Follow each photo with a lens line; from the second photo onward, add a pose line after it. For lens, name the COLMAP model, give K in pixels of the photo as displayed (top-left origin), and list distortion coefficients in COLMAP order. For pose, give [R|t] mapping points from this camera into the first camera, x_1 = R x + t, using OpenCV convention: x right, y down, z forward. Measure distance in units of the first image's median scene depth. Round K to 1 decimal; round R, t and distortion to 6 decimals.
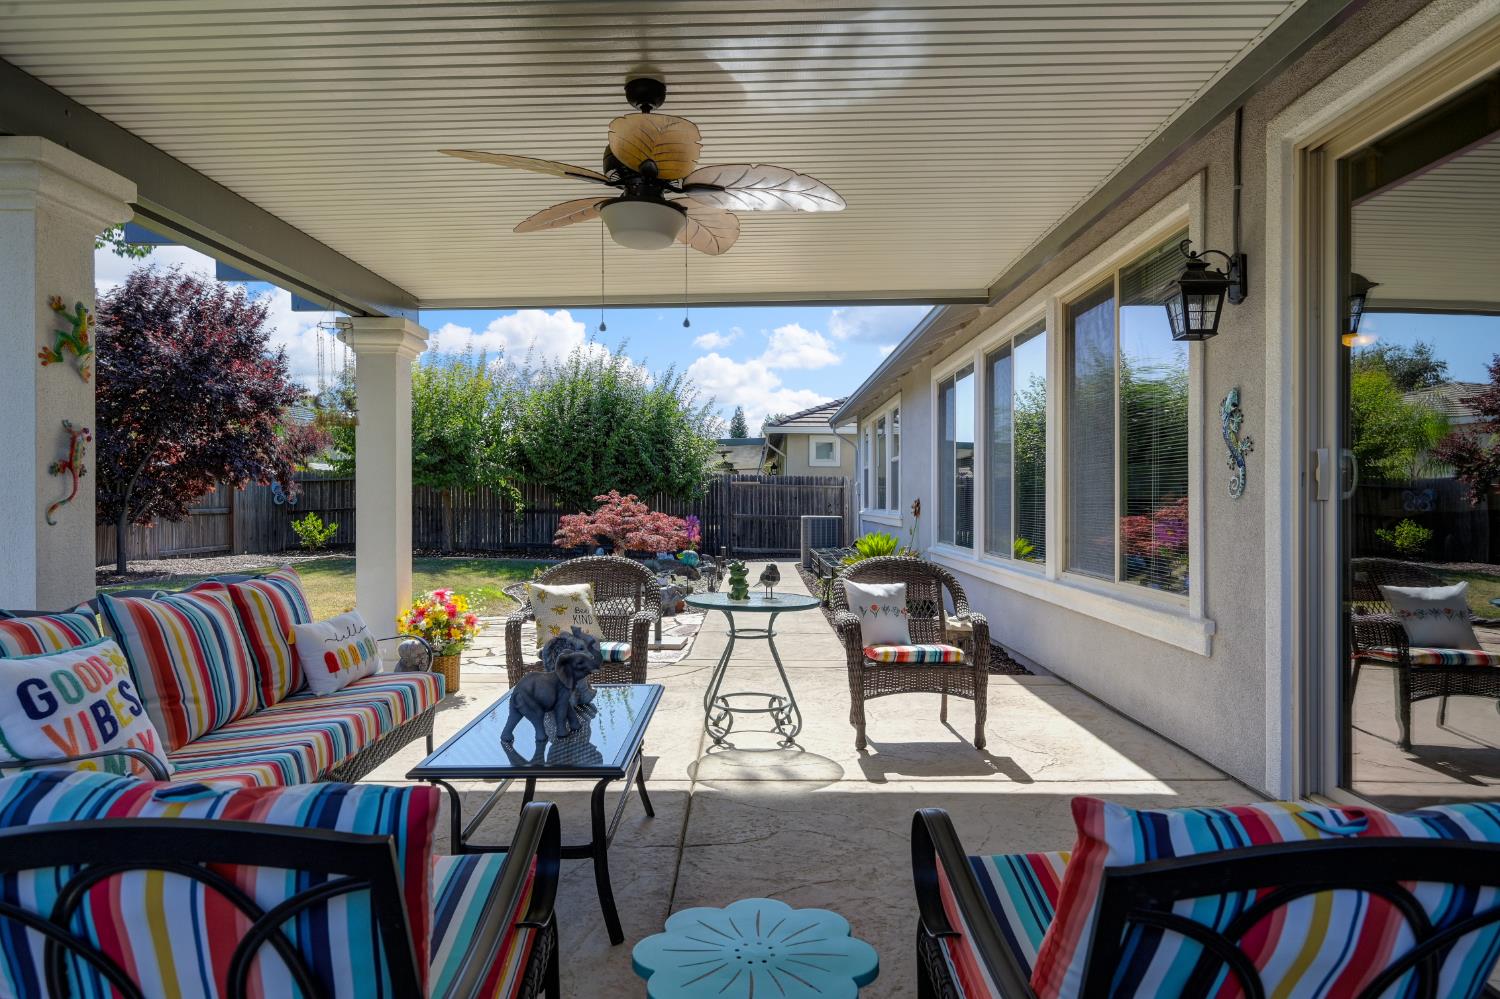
lens RADIAL K [[915.3, 0, 748.5], [0, 915.3, 494.9], [0, 0, 1]] dist [-0.001289, 0.000967]
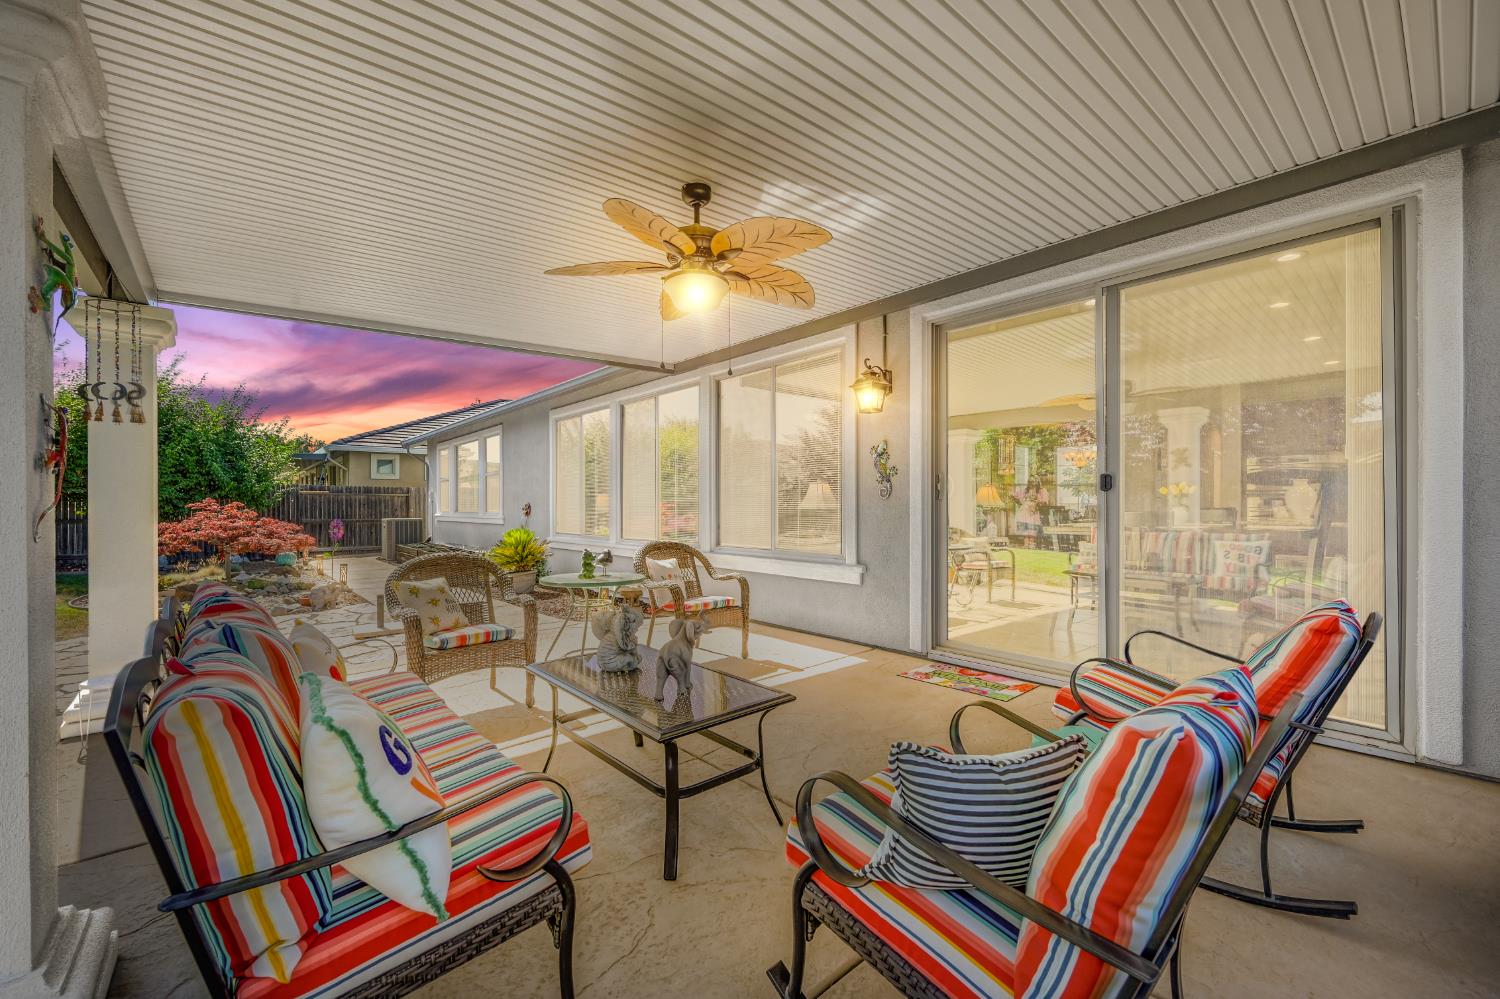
lens RADIAL K [[616.0, 0, 751.2], [0, 616.0, 500.9], [0, 0, 1]] dist [0.000962, -0.000024]
pose [[0.755273, -0.006919, 0.655374, -0.144908], [0.007168, 0.999972, 0.002297, 0.000928], [-0.655371, 0.002963, 0.755301, 0.062541]]
